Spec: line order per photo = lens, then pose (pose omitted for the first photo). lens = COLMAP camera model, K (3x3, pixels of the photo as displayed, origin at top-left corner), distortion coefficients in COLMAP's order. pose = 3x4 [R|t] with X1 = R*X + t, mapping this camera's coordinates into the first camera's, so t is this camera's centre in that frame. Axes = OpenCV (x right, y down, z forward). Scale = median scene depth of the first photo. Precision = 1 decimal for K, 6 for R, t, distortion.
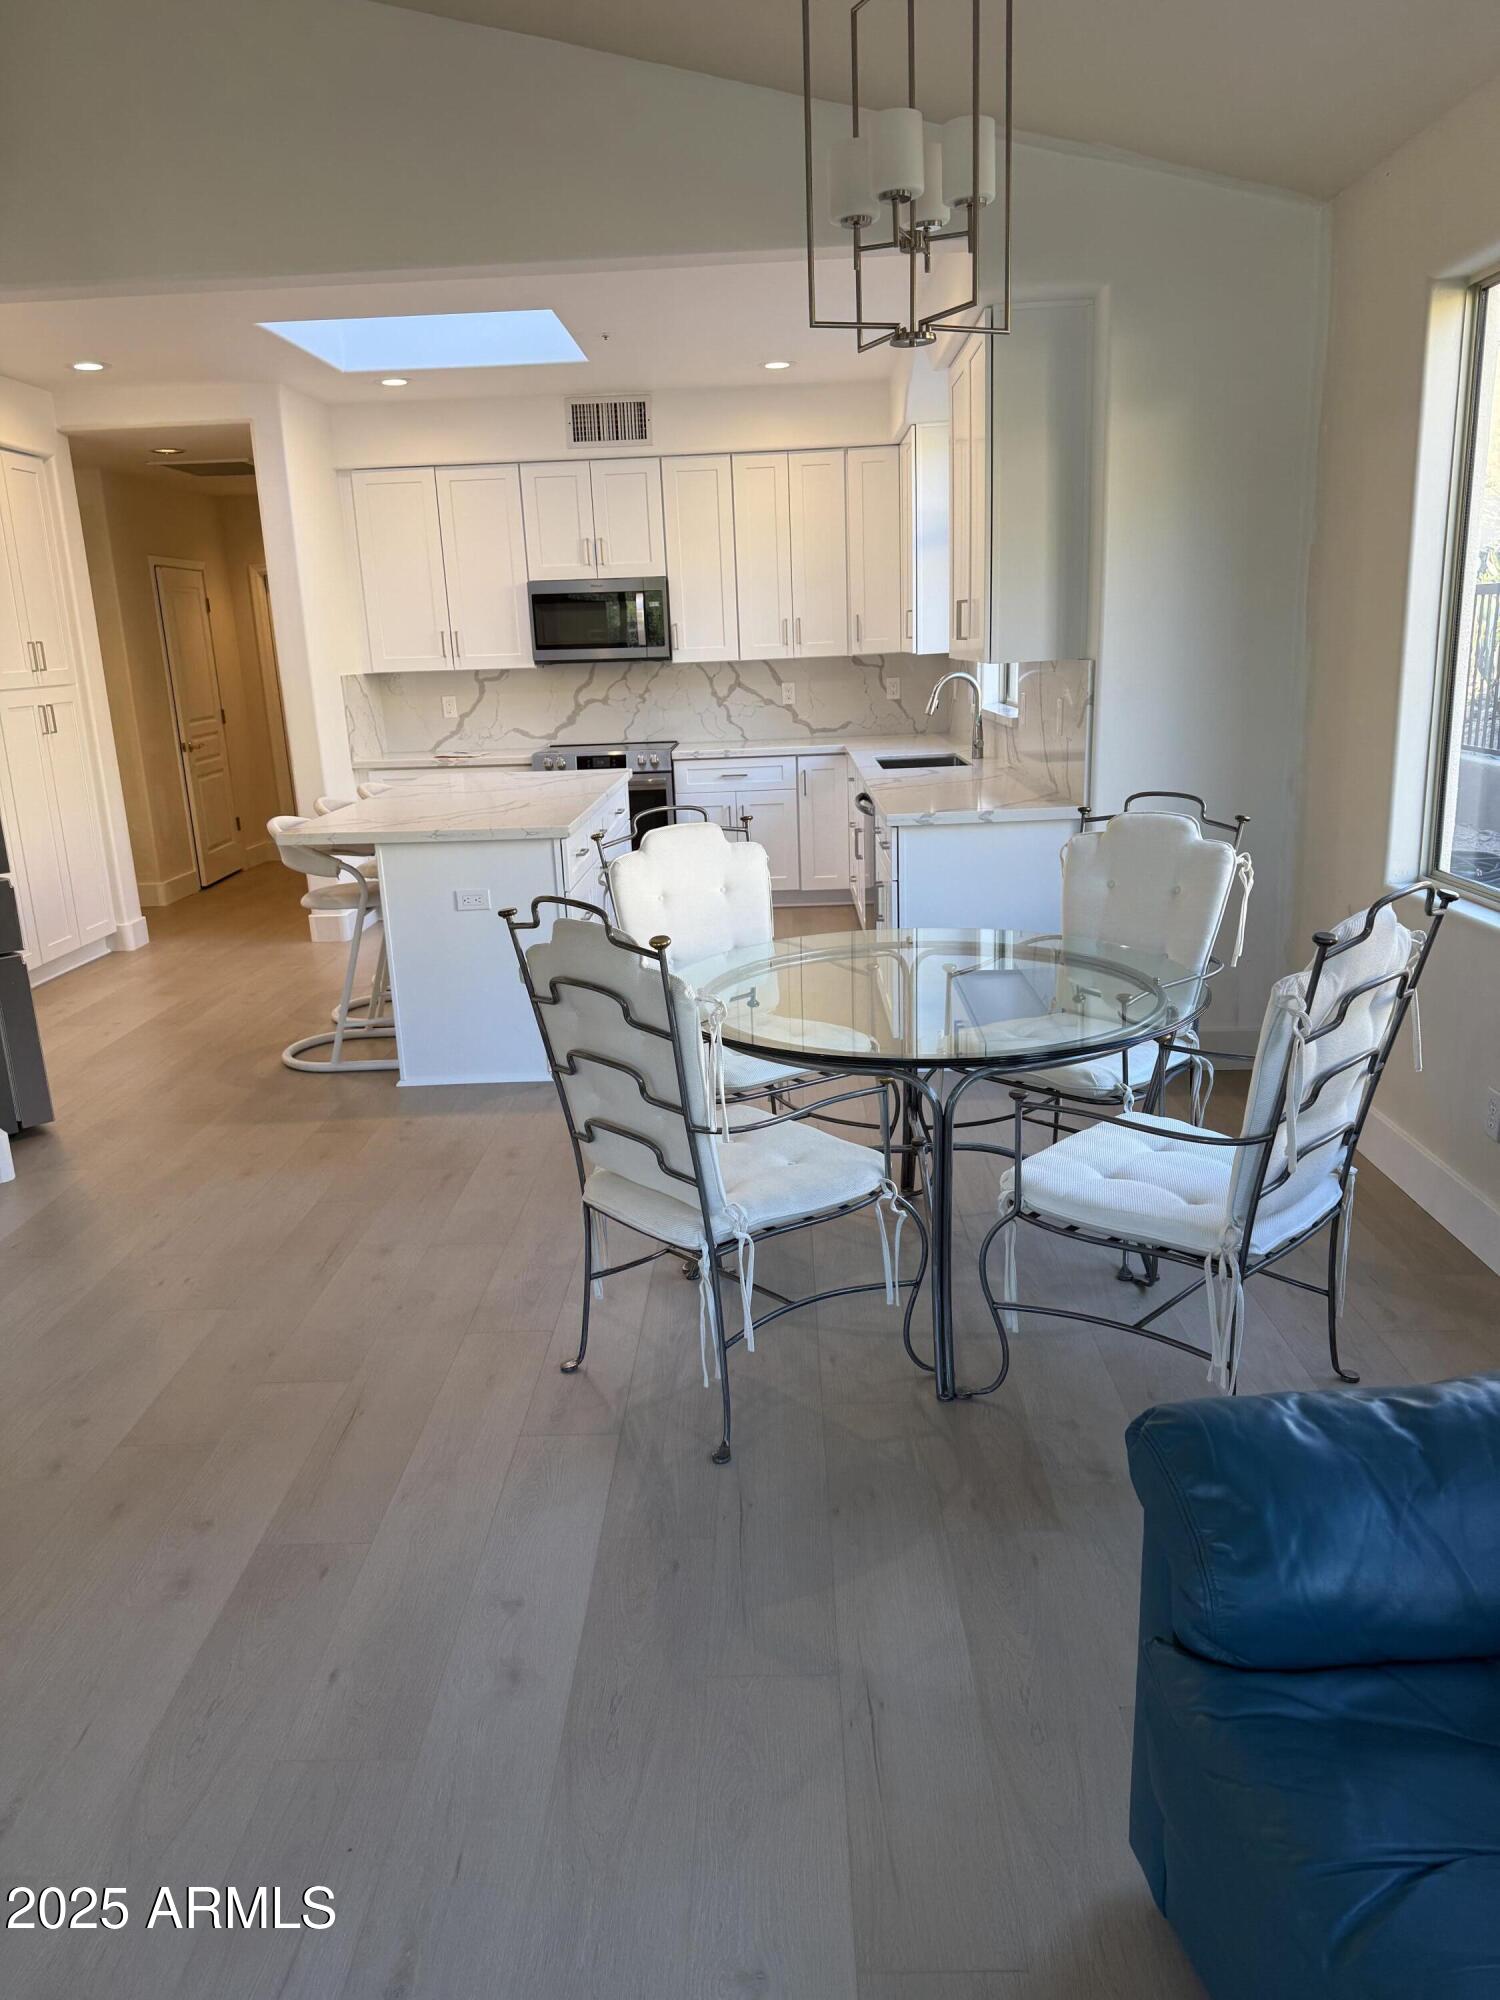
lens RADIAL K [[1443.7, 0, 750.0], [0, 1443.7, 1000.0], [0, 0, 1]] dist [0.066674, -0.135403]
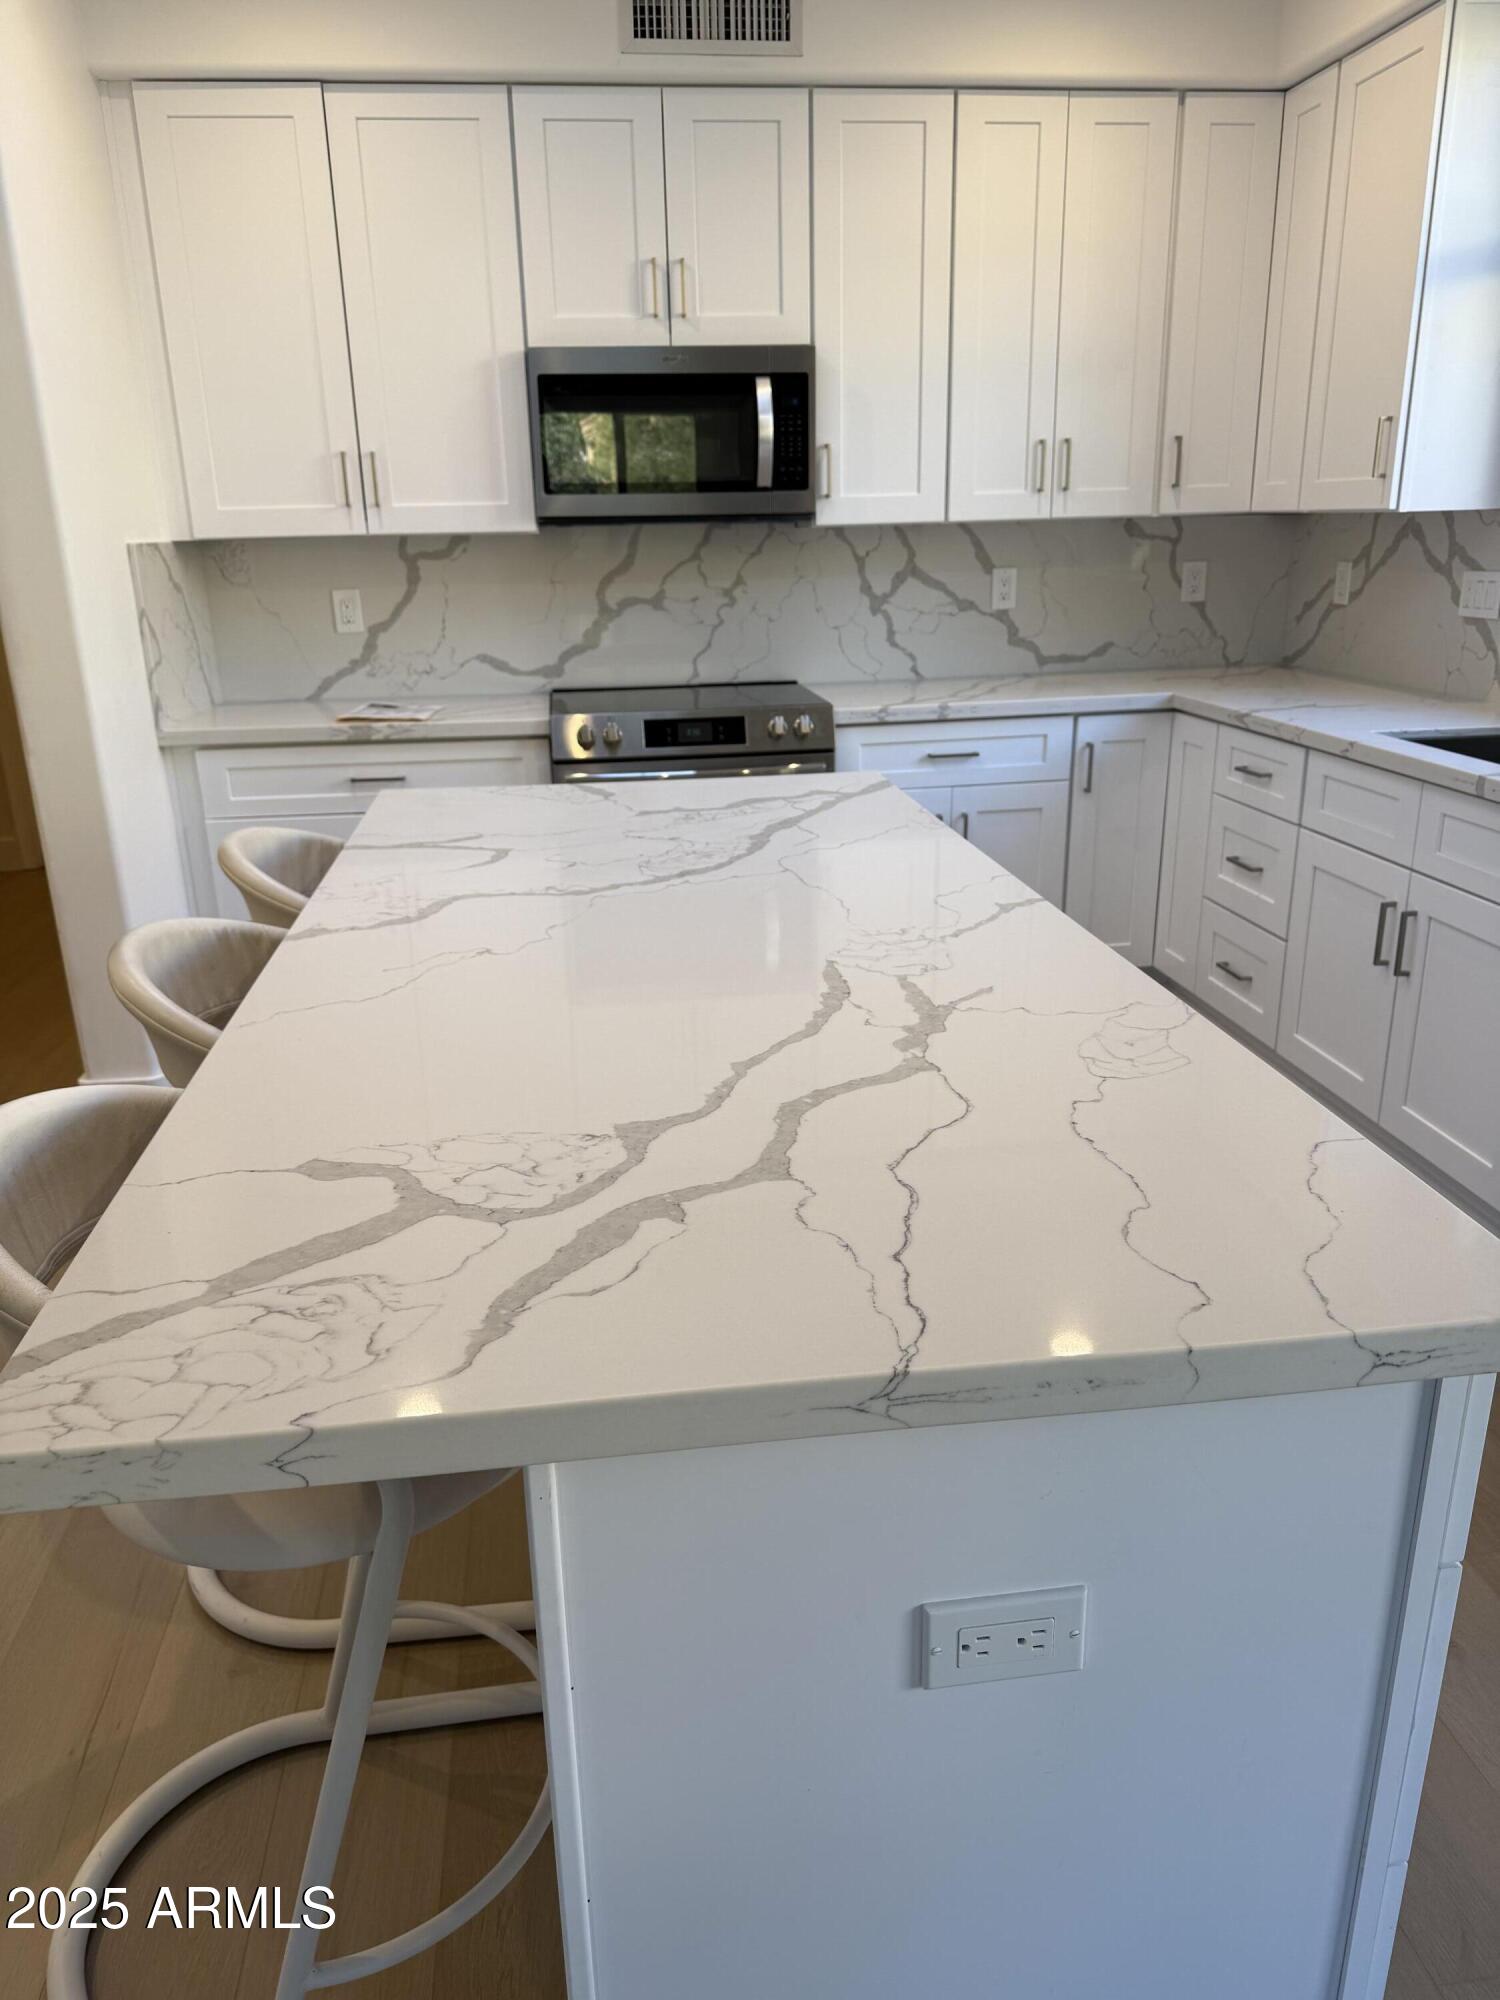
lens RADIAL K [[1443.7, 0, 750.0], [0, 1443.7, 1000.0], [0, 0, 1]] dist [0.066674, -0.135403]
pose [[0.987909, -0.033790, 0.151309, -0.156927], [0.022840, 0.997031, 0.073529, -0.106094], [-0.153344, -0.069184, 0.985748, 0.494080]]
